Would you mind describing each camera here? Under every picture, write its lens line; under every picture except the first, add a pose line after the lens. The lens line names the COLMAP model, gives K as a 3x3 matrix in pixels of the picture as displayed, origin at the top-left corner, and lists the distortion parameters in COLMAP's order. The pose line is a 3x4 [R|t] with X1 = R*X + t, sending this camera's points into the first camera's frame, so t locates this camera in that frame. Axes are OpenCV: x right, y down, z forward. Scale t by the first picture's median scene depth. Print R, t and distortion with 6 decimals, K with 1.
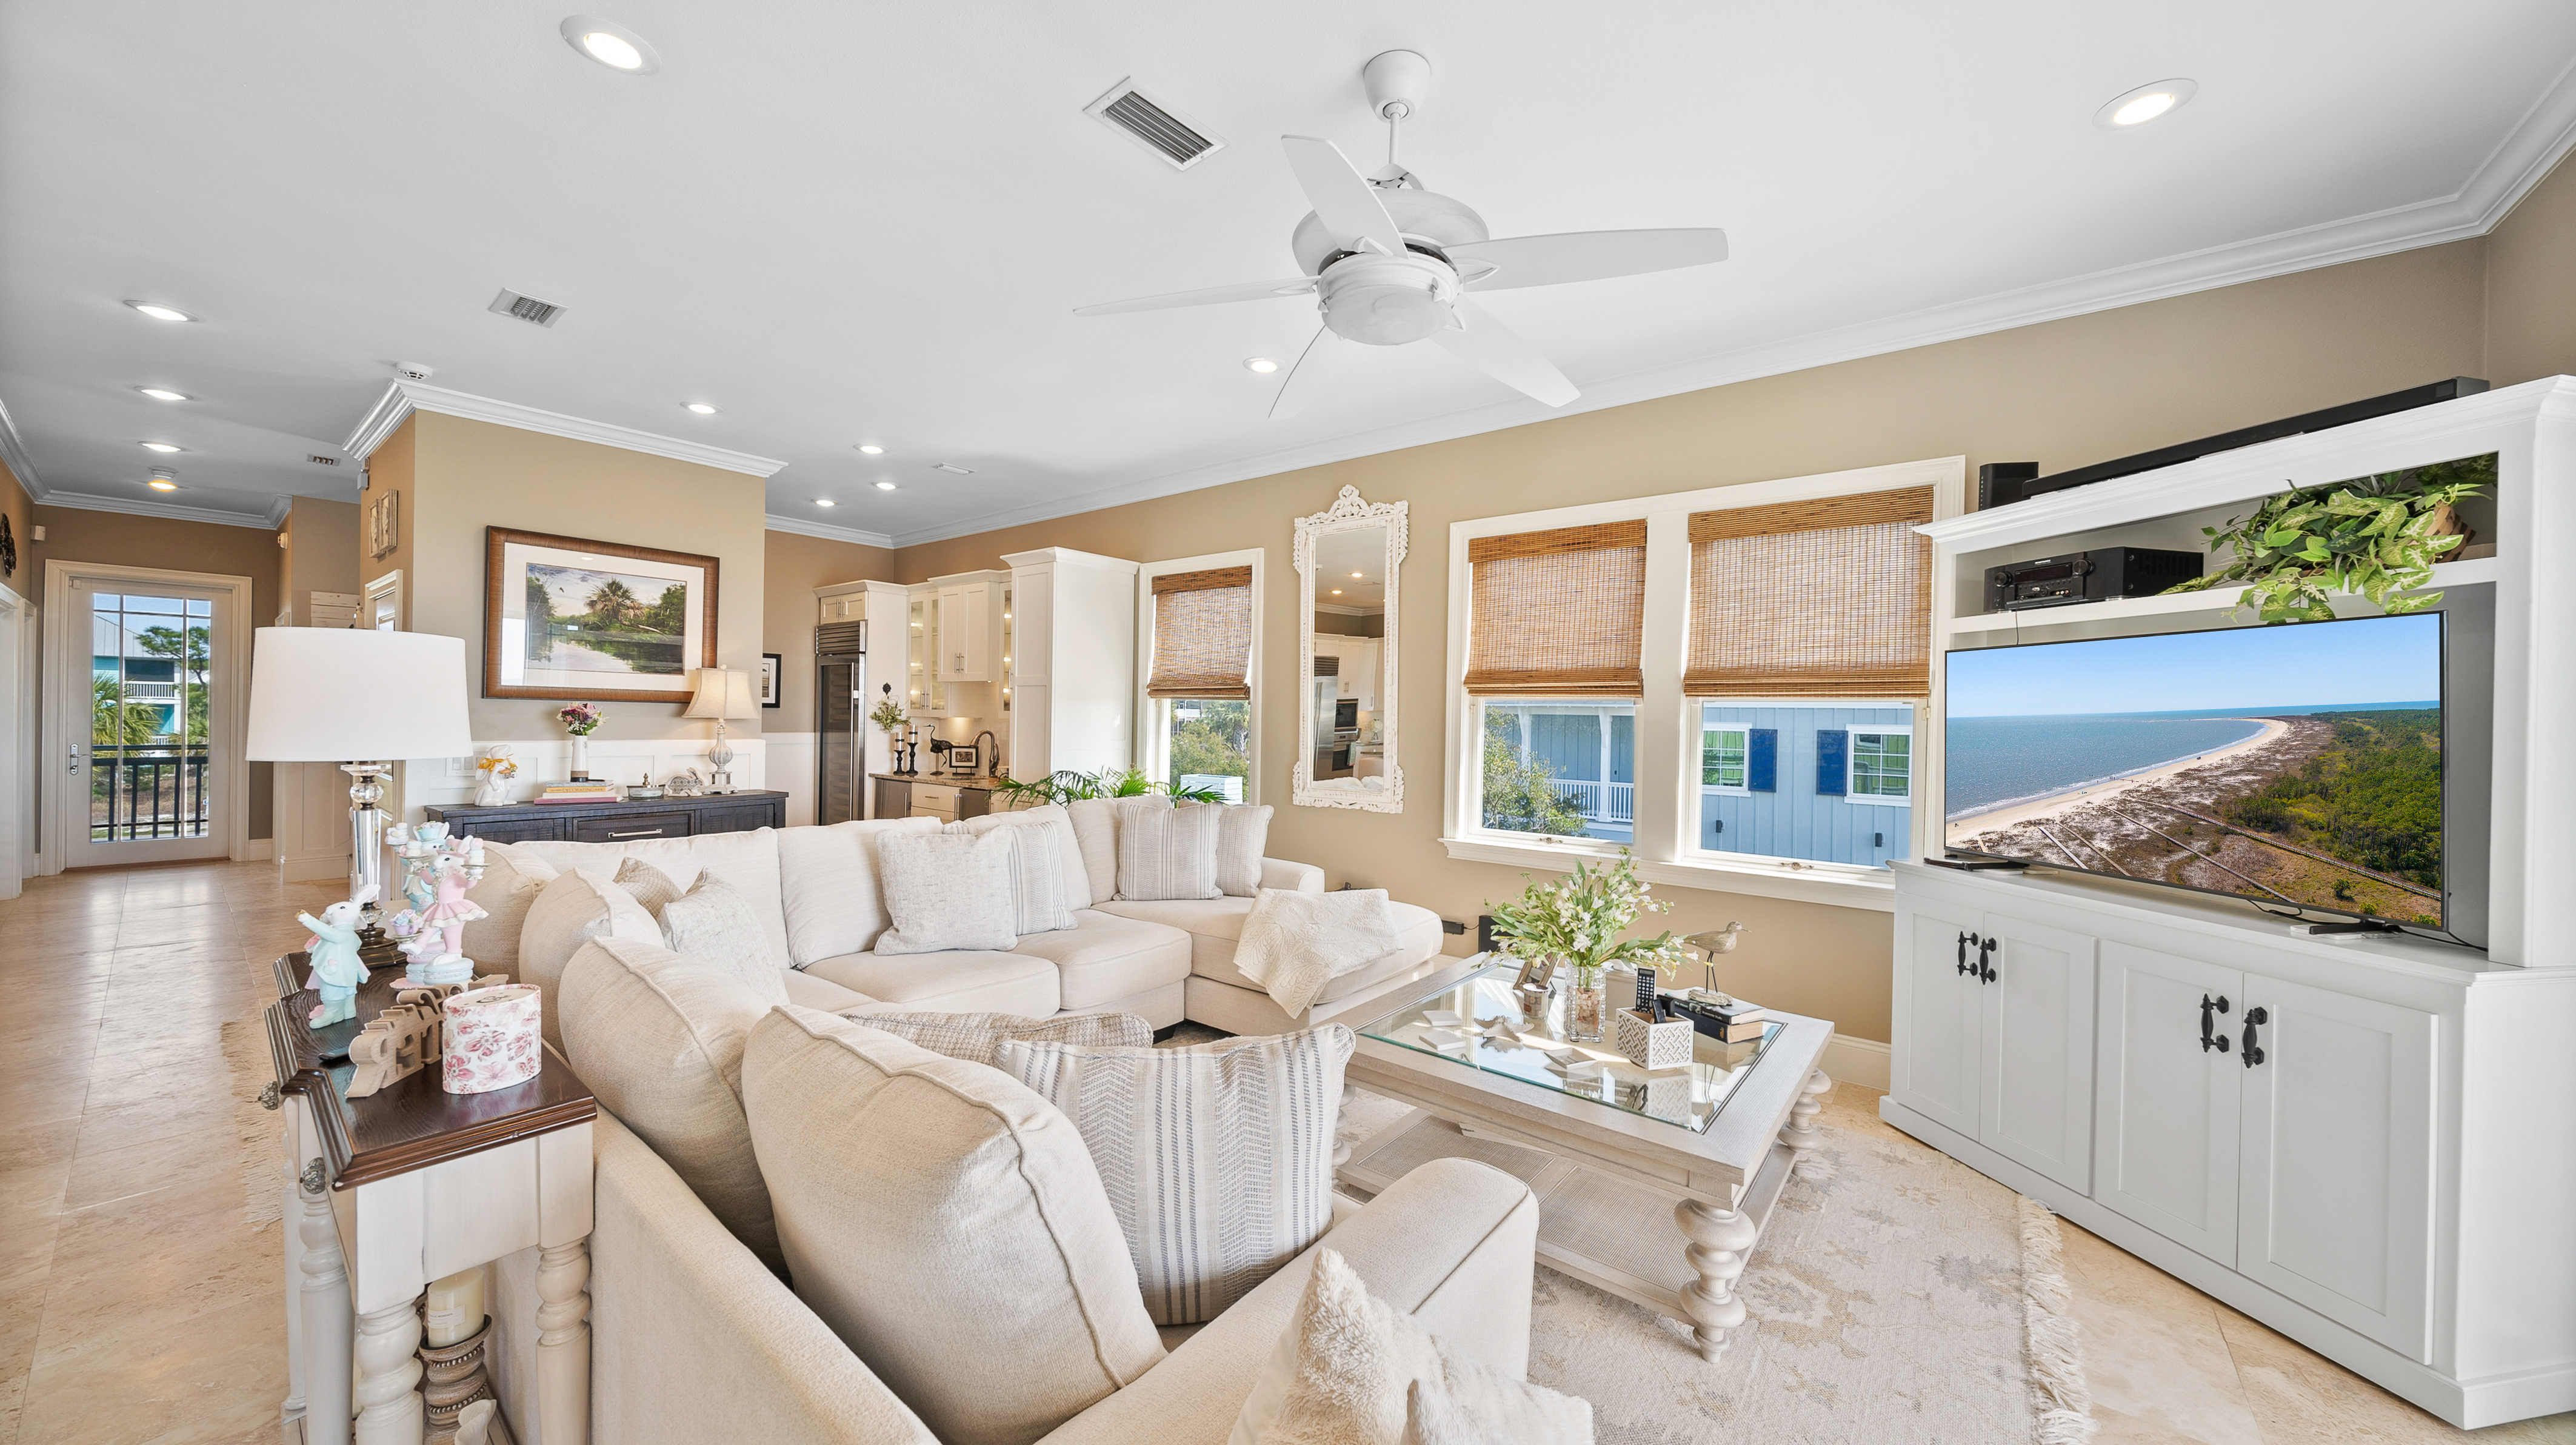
lens RADIAL K [[903.3, 0, 1290.7], [0, 903.3, 716.4], [0, 0, 1]] dist [-0.000310, -0.000106]
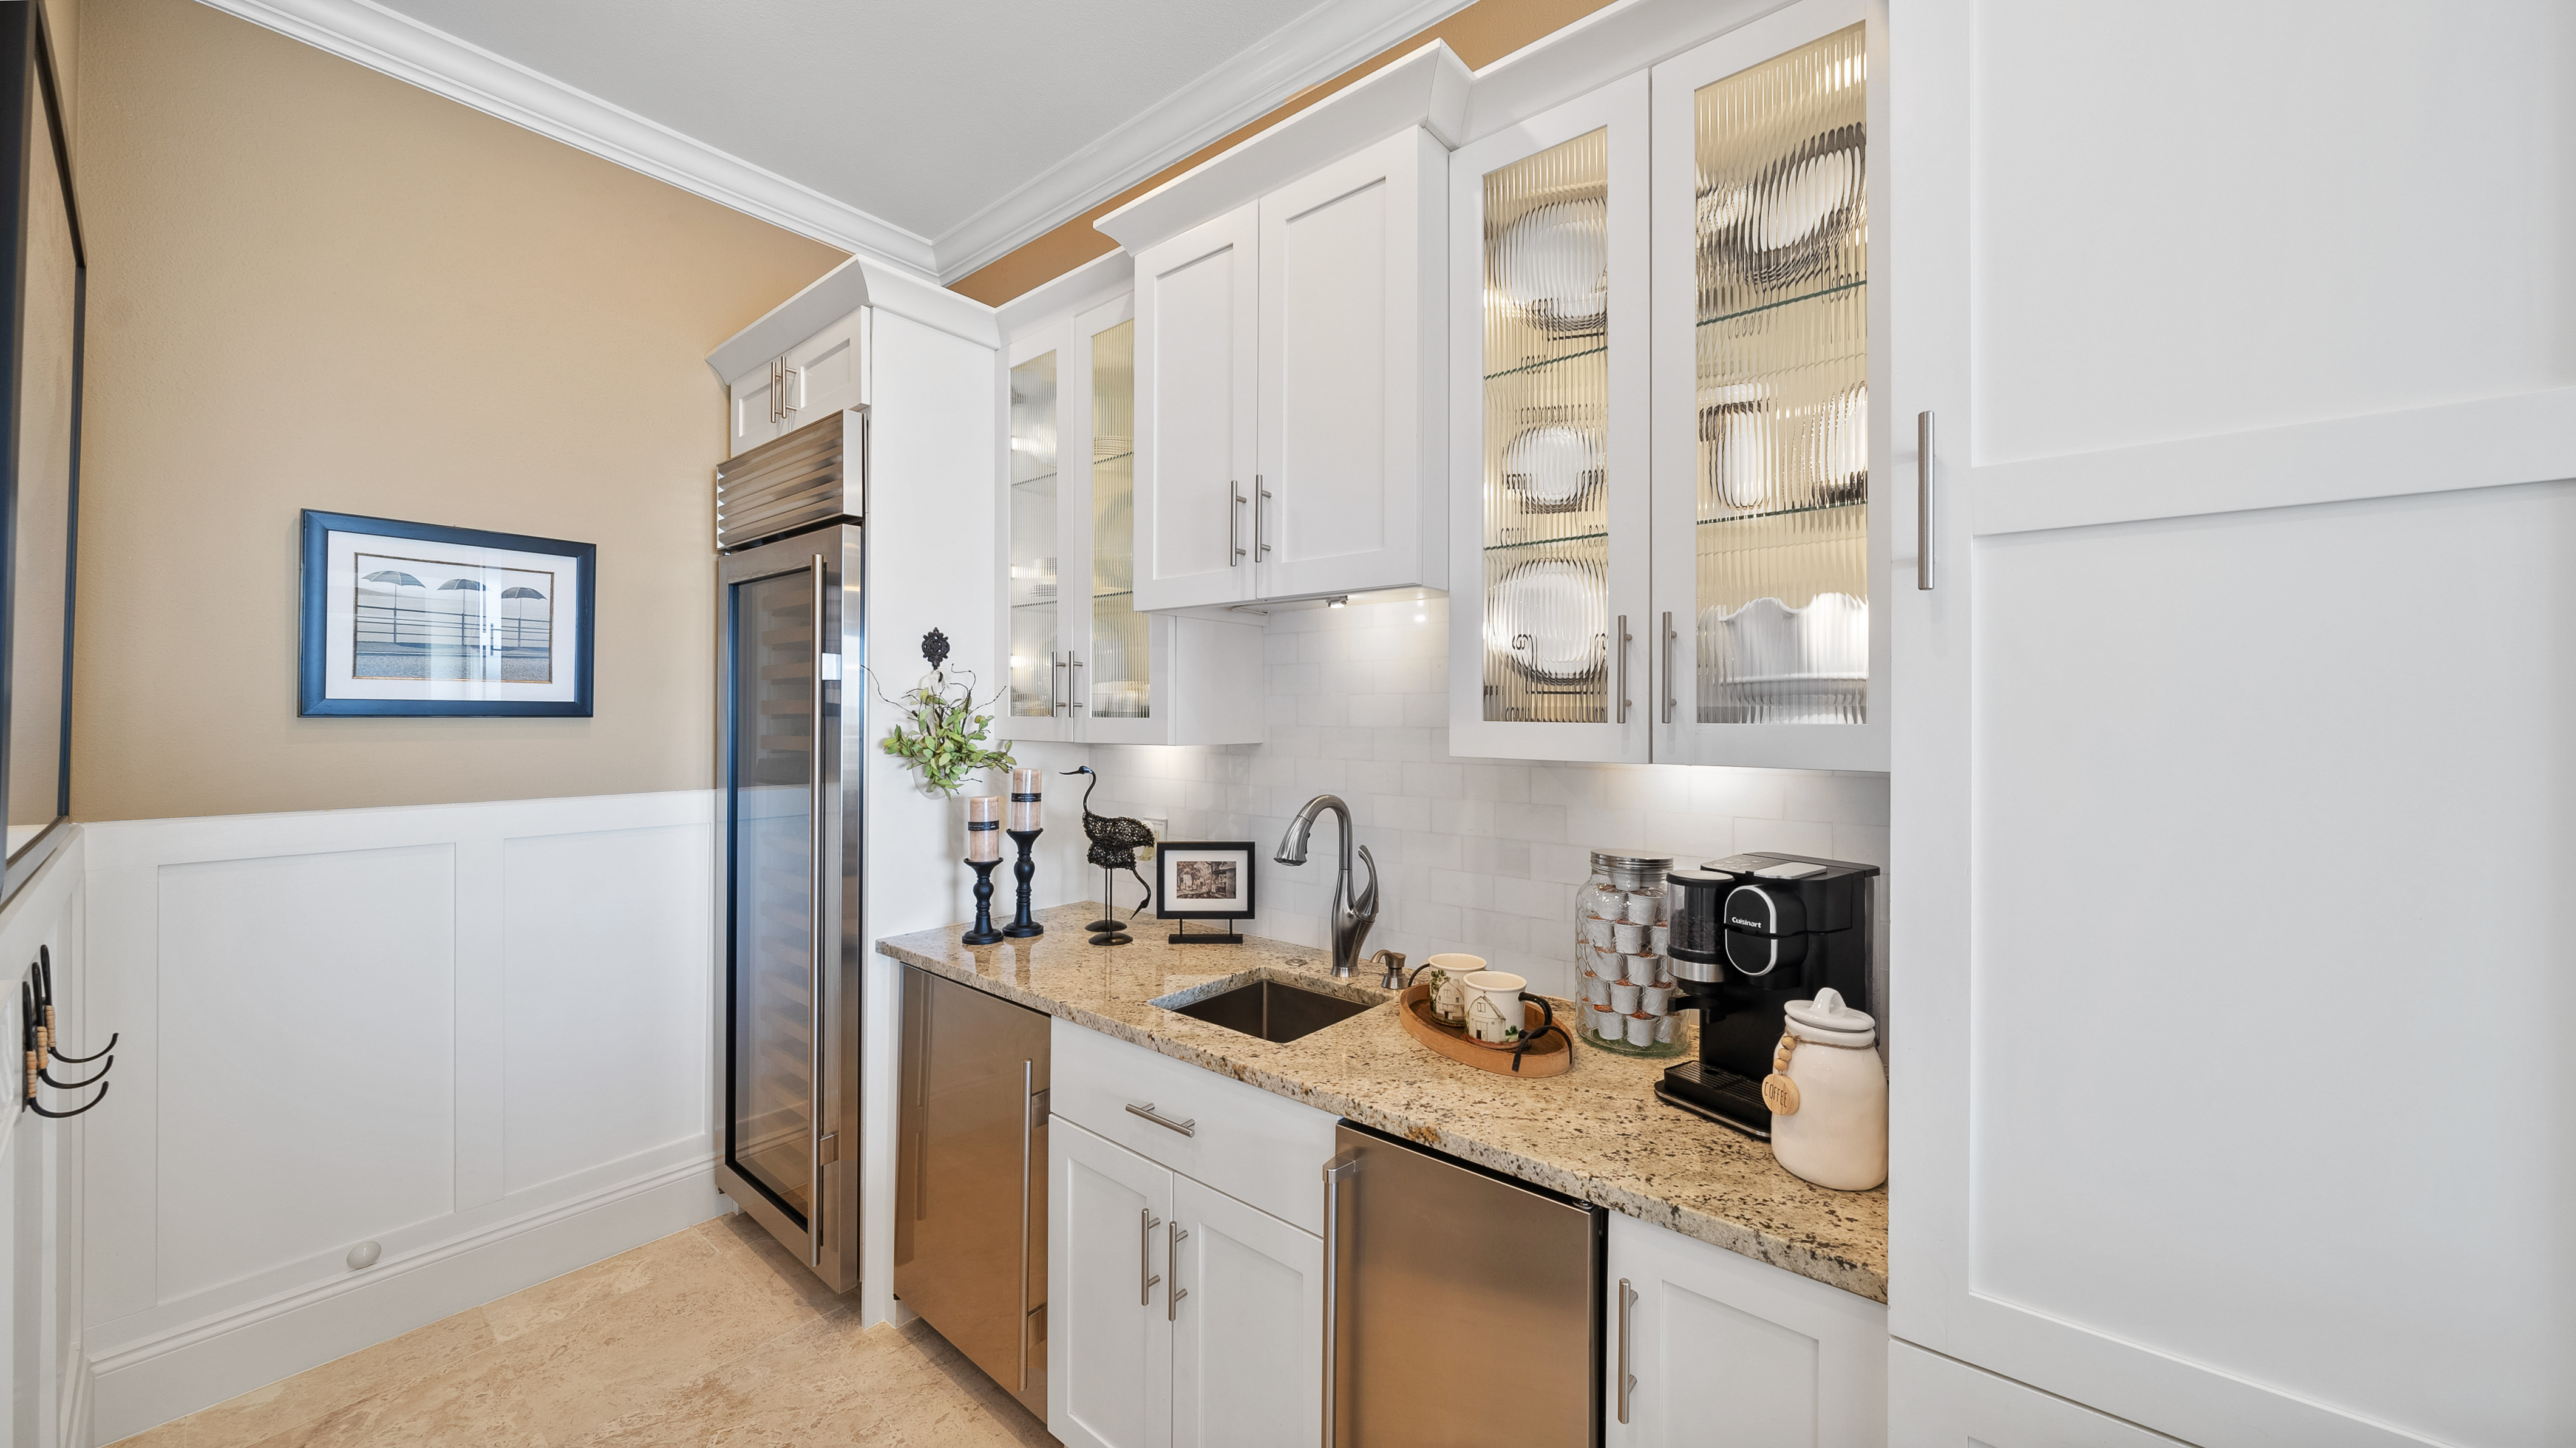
lens RADIAL K [[903.3, 0, 1291.7], [0, 903.3, 709.3], [0, 0, 1]] dist [-0.000310, -0.000106]
pose [[0.999891, -0.009478, -0.011342, -0.328368], [0.009364, 0.999906, -0.010035, -0.006524], [0.011436, 0.009928, 0.999885, 0.706594]]
